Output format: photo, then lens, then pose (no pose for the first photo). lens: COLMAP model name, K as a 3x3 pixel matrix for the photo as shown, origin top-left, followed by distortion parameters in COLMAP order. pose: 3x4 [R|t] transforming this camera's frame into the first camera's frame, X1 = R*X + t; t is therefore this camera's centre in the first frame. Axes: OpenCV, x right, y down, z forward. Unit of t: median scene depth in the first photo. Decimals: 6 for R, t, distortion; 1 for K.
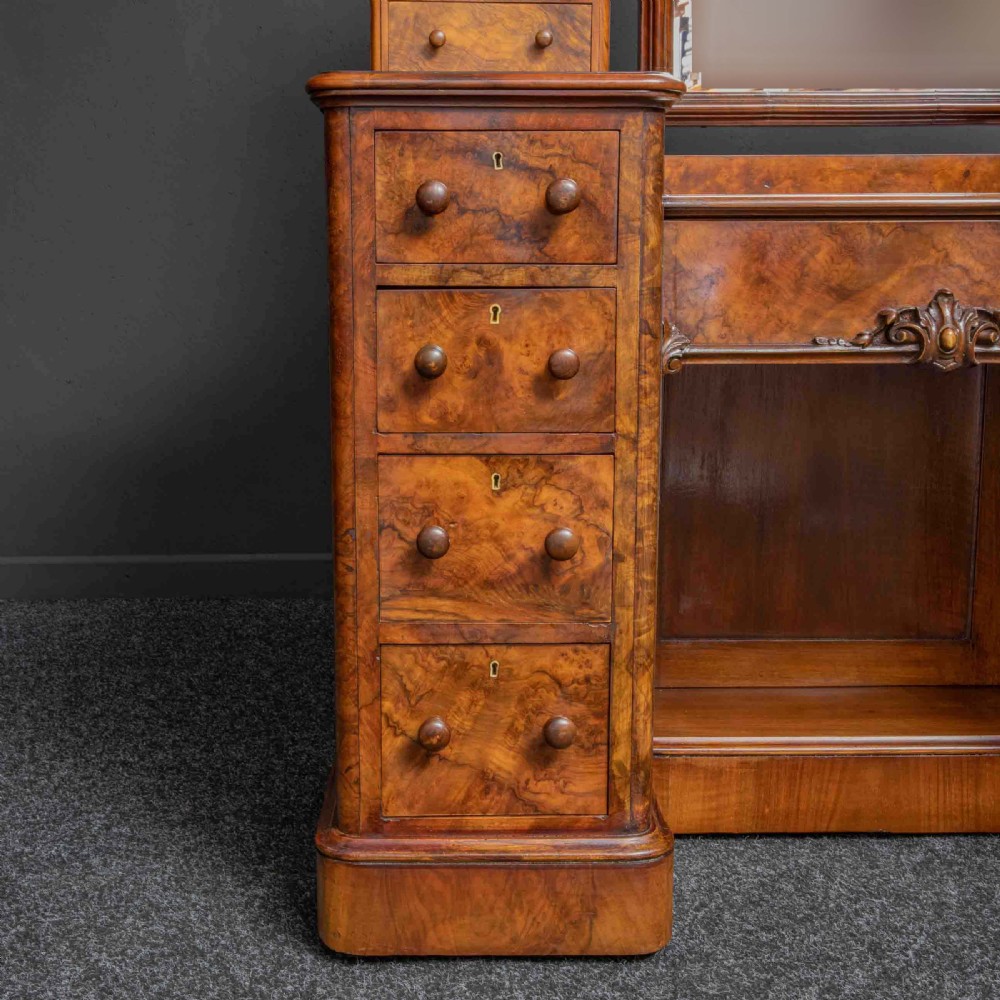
lens RADIAL K [[1456.4, 0, 478.1], [0, 1456.4, 489.4], [0, 0, 1]] dist [-0.026307, 0.086393]
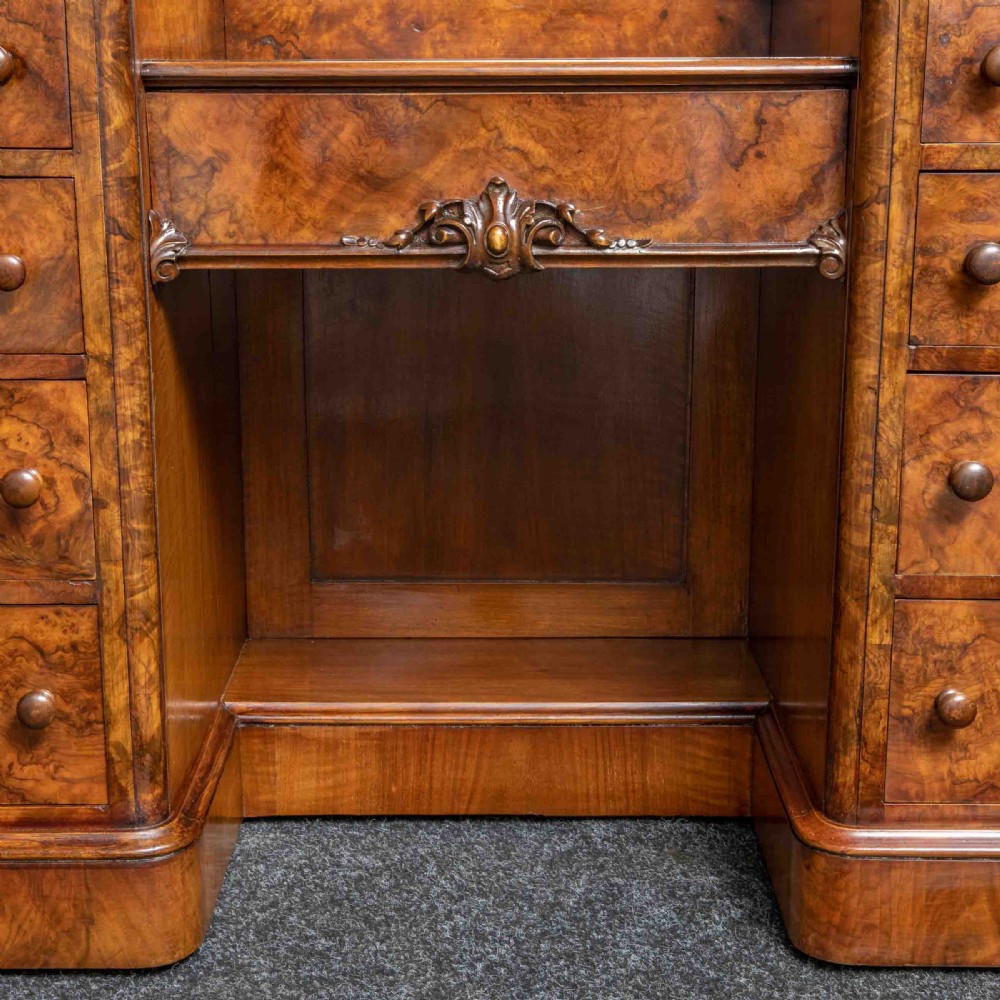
lens RADIAL K [[1771.6, 0, 499.6], [0, 1771.6, 489.2], [0, 0, 1]] dist [0.011146, 0.157133]
pose [[0.999957, 0.003235, -0.008654, 0.326584], [-0.002527, 0.996744, 0.080587, -0.042587], [0.008887, -0.080561, 0.996710, -0.009356]]
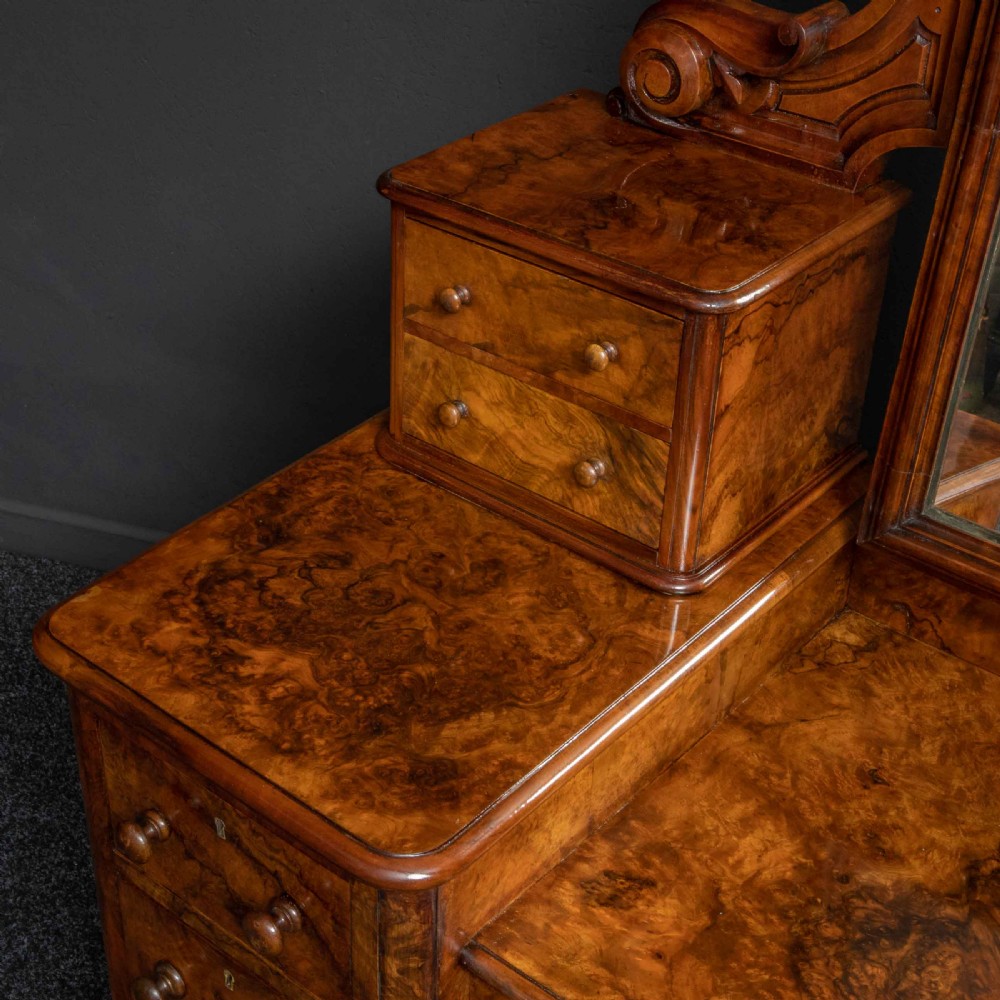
lens RADIAL K [[1716.3, 0, 398.5], [0, 1716.3, 502.0], [0, 0, 1]] dist [-0.049116, 0.086599]
pose [[0.737689, 0.372232, -0.563257, 0.435003], [-0.108984, 0.888993, 0.444762, -0.674945], [0.666286, -0.266710, 0.696368, 0.507188]]
